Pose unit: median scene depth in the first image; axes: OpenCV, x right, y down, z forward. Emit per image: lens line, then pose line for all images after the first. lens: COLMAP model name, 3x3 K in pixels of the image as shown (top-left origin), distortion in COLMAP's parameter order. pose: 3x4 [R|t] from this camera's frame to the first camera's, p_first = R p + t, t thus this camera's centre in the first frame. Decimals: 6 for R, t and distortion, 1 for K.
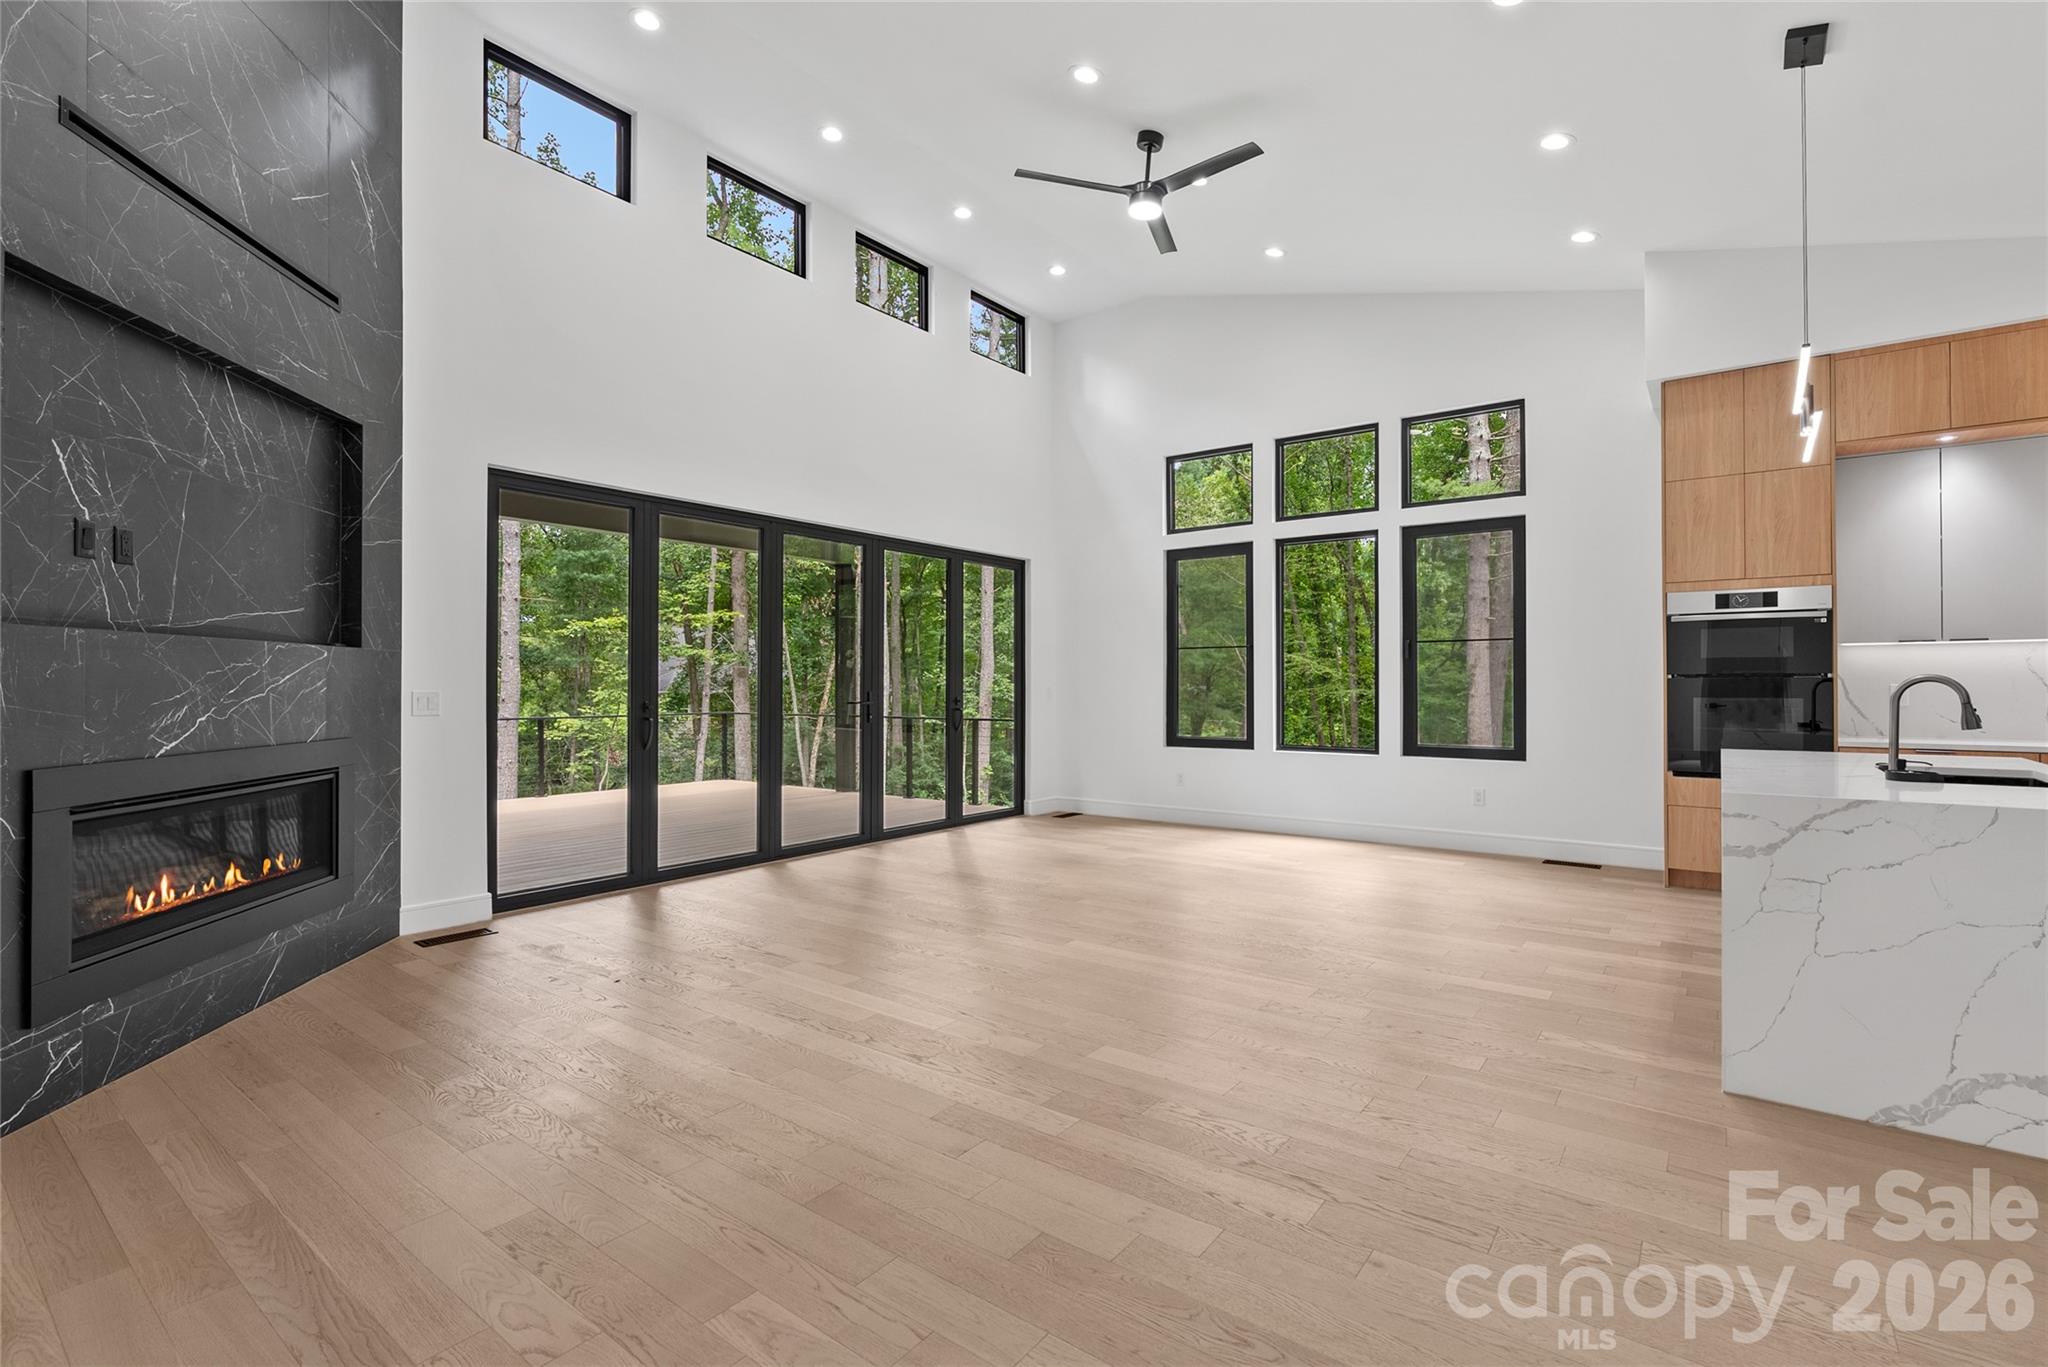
lens RADIAL K [[930.2, 0, 1024.3], [0, 930.2, 667.6], [0, 0, 1]] dist [-0.001446, 0.000148]
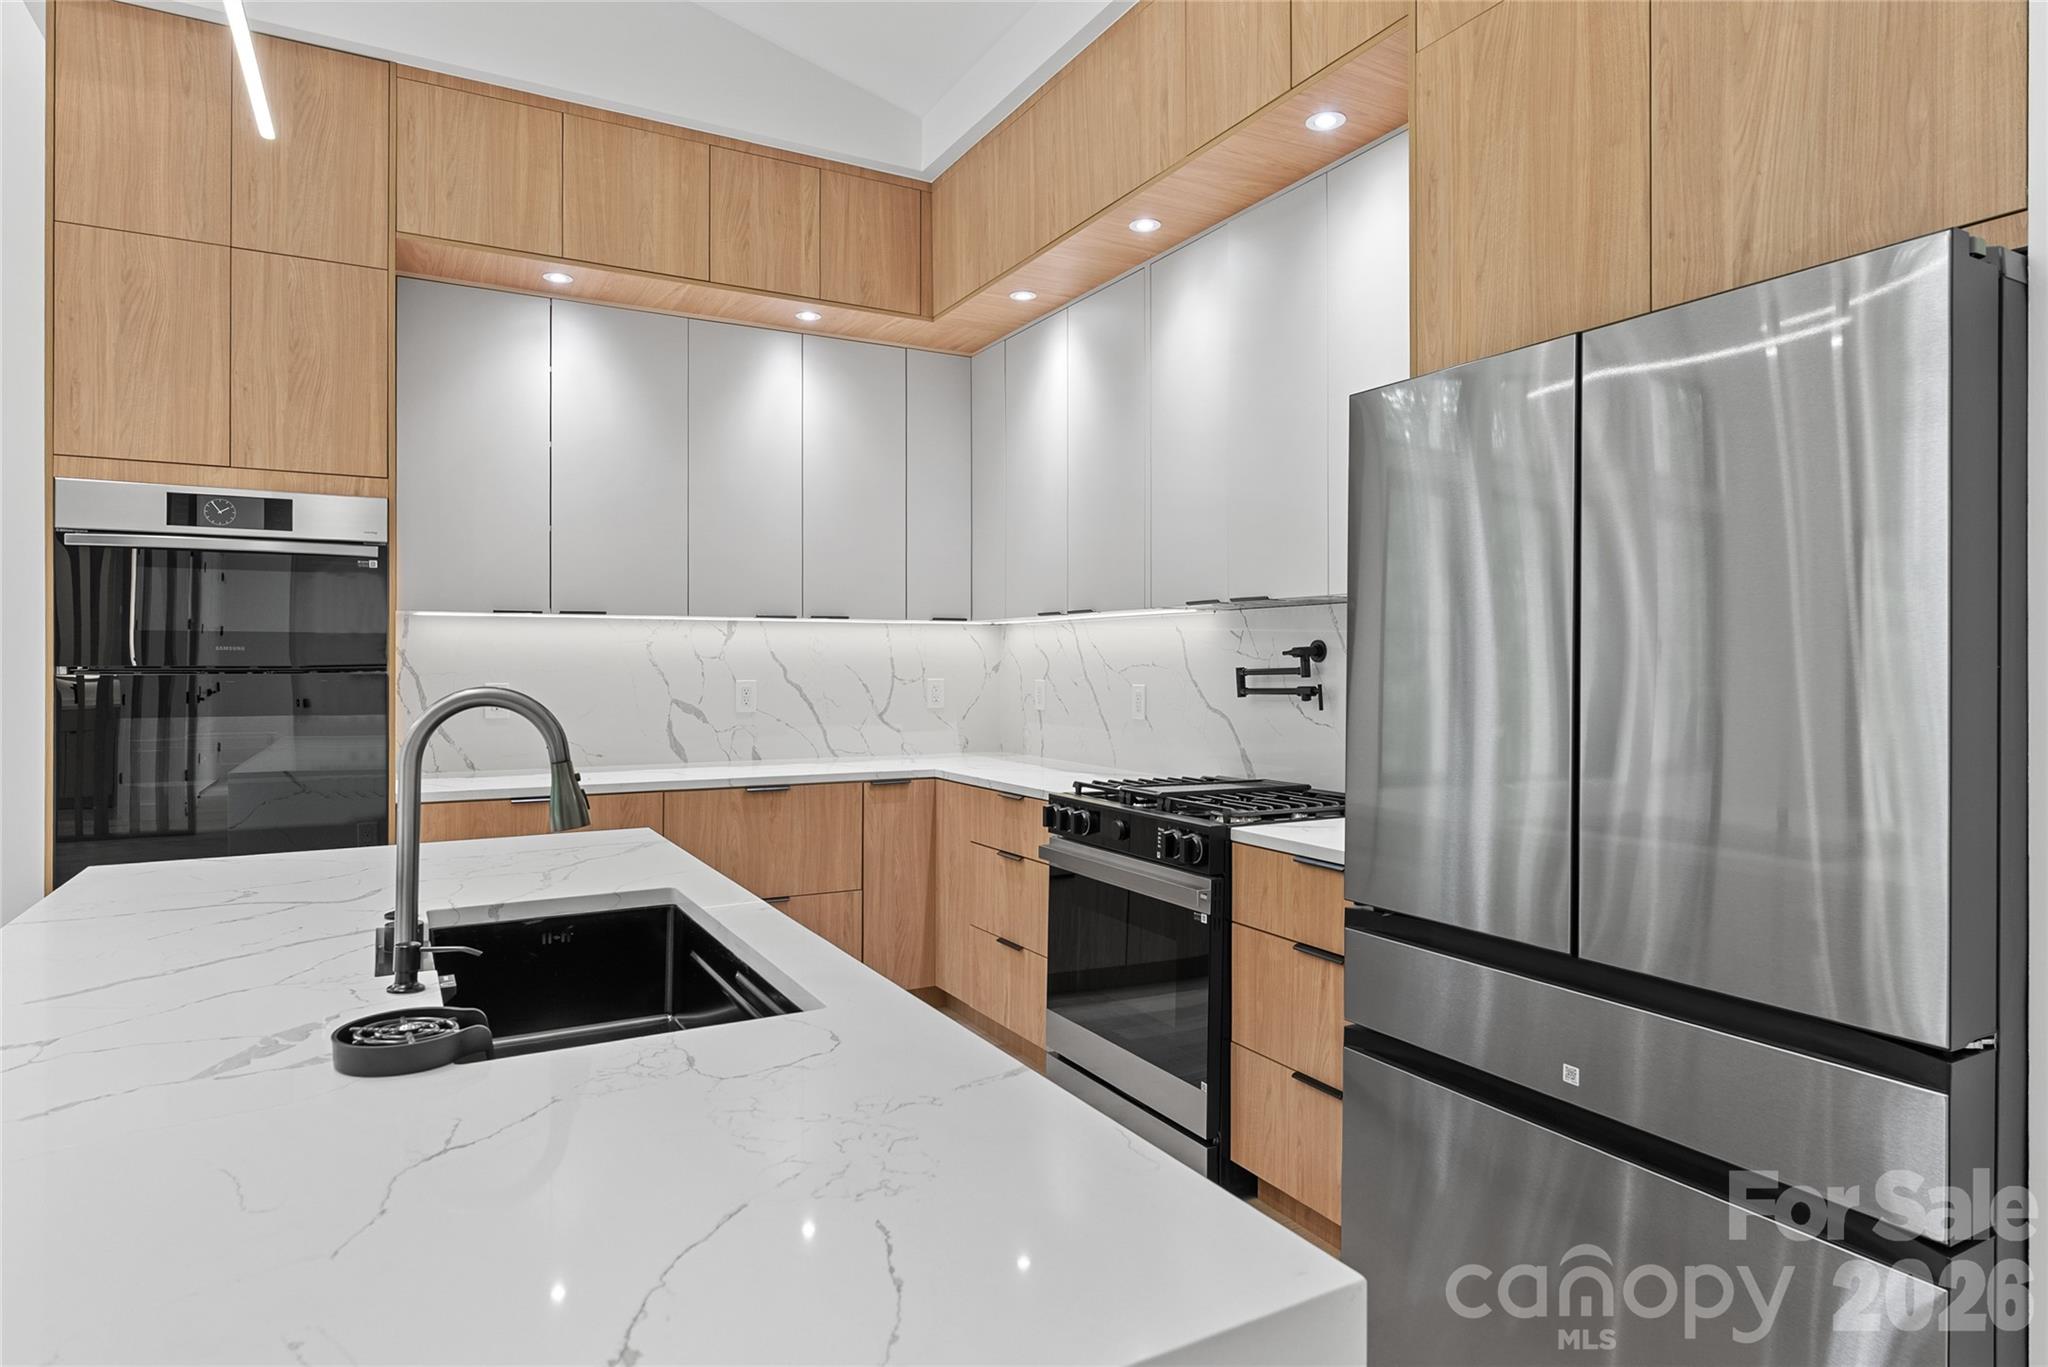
lens RADIAL K [[1127.6, 0, 1024.1], [0, 1127.6, 666.5], [0, 0, 1]] dist [-0.002041, 0.000130]
pose [[0.396449, 0.002134, 0.918054, 0.408100], [-0.009578, 0.999952, 0.001812, 0.002328], [-0.918007, -0.009511, 0.396450, 0.396555]]
